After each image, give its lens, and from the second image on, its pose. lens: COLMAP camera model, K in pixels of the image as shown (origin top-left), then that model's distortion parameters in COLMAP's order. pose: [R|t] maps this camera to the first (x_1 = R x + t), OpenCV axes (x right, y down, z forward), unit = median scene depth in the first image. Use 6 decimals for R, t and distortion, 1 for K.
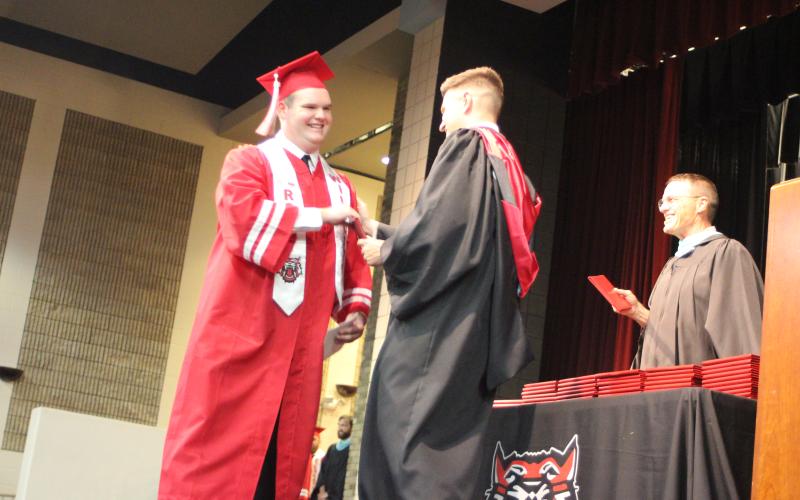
lens RADIAL K [[1357.4, 0, 400.0], [0, 1357.4, 250.0], [0, 0, 1]] dist [-0.015186, -0.153788]
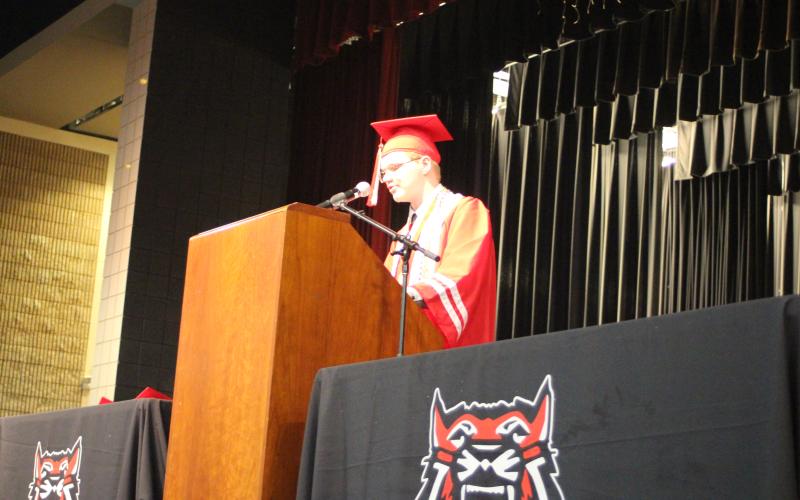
lens RADIAL K [[1525.8, 0, 400.0], [0, 1525.8, 250.0], [0, 0, 1]] dist [-0.019996, -0.036728]
pose [[0.994979, -0.033142, 0.094433, 0.092438], [0.029563, 0.998800, 0.039051, -0.022227], [-0.095614, -0.036063, 0.994765, -0.108835]]
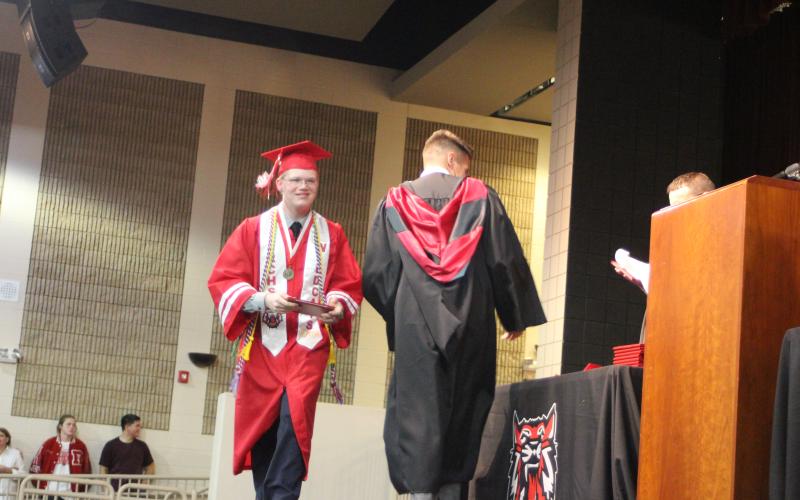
lens RADIAL K [[1569.8, 0, 400.0], [0, 1569.8, 250.0], [0, 0, 1]] dist [-0.016801, -0.021580]
pose [[0.981274, -0.078343, -0.175964, 0.083141], [0.085914, 0.995659, 0.035817, -0.023151], [0.172394, -0.050264, 0.983745, -0.149704]]
